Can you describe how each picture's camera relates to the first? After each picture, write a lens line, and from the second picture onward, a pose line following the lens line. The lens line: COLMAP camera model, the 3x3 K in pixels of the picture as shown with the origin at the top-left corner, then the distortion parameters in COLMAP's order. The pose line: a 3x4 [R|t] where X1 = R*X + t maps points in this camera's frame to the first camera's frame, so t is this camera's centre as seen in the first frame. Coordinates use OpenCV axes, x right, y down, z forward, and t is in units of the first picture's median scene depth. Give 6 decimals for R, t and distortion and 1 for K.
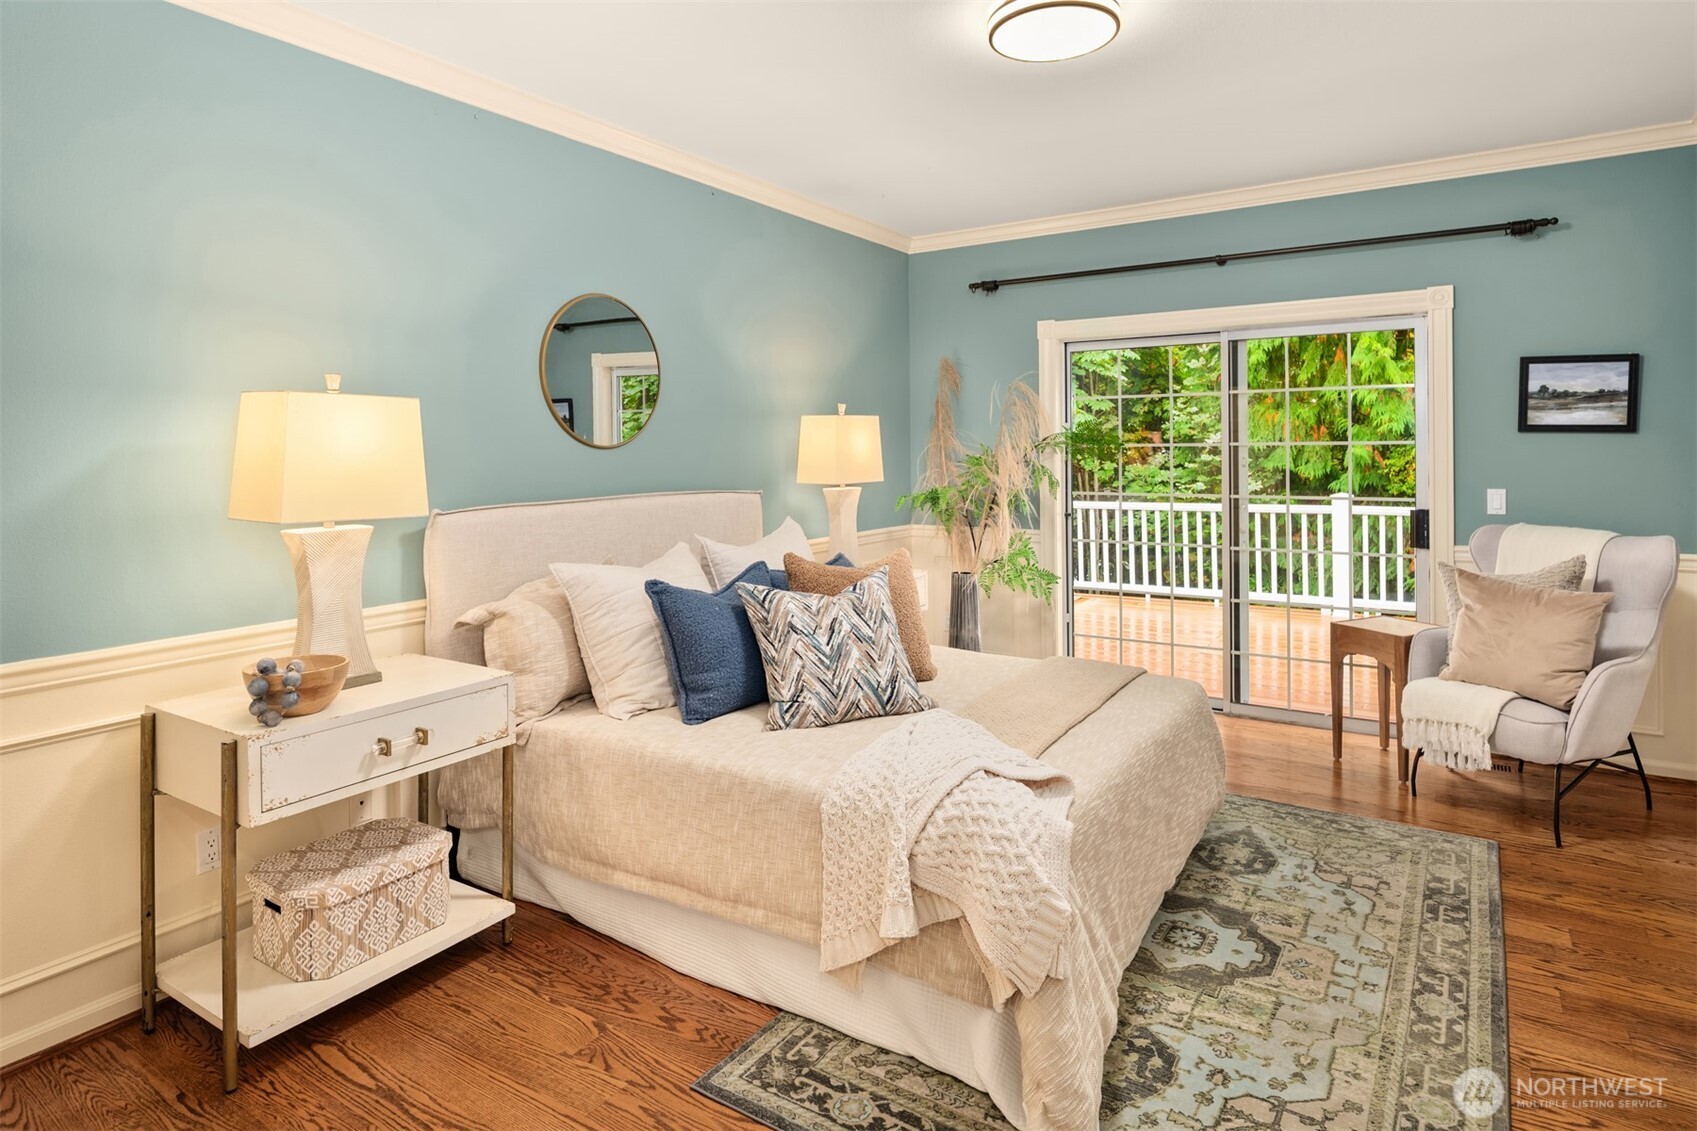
lens RADIAL K [[922.5, 0, 890.8], [0, 922.5, 442.5], [0, 0, 1]] dist [-0.003280, -0.003304]
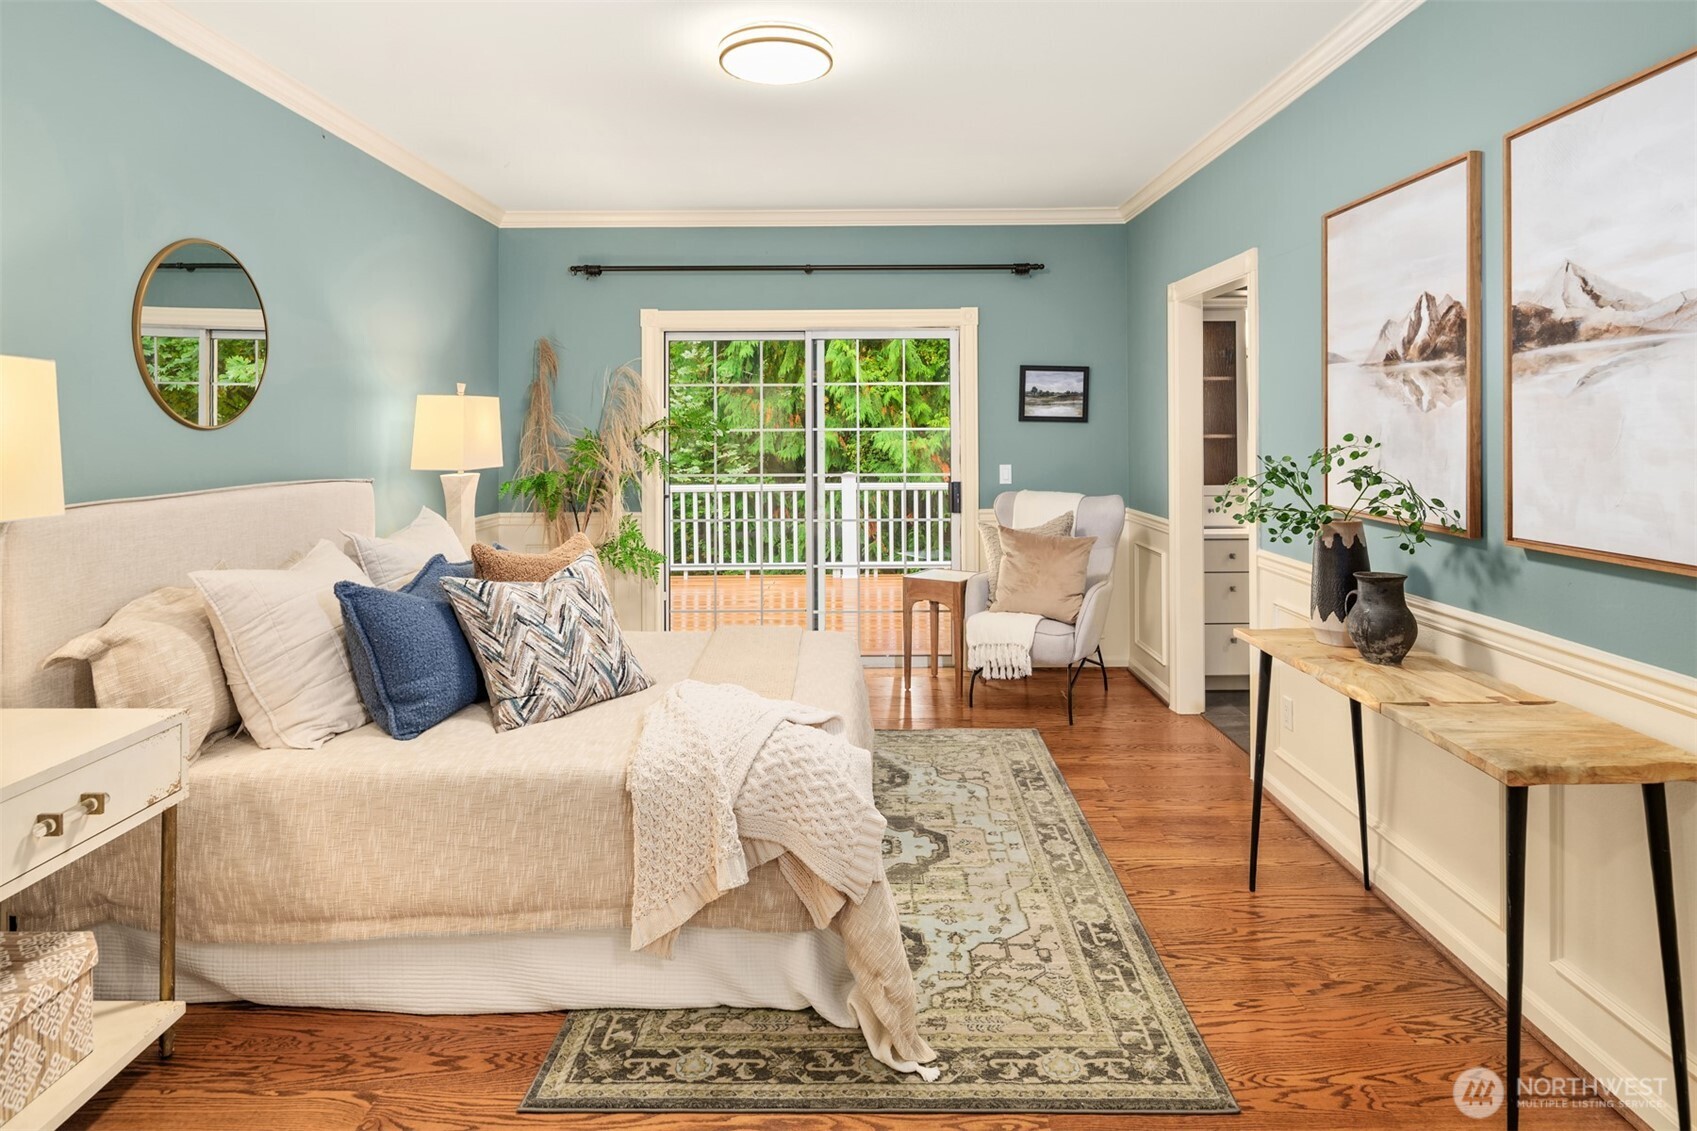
lens RADIAL K [[886.1, 0, 917.5], [0, 886.1, 405.4], [0, 0, 1]] dist [0.001197, -0.004731]
pose [[0.840721, 0.020112, 0.541095, -0.280687], [-0.005910, 0.999591, -0.027972, 0.004378], [-0.541436, 0.020319, 0.840496, 0.007296]]
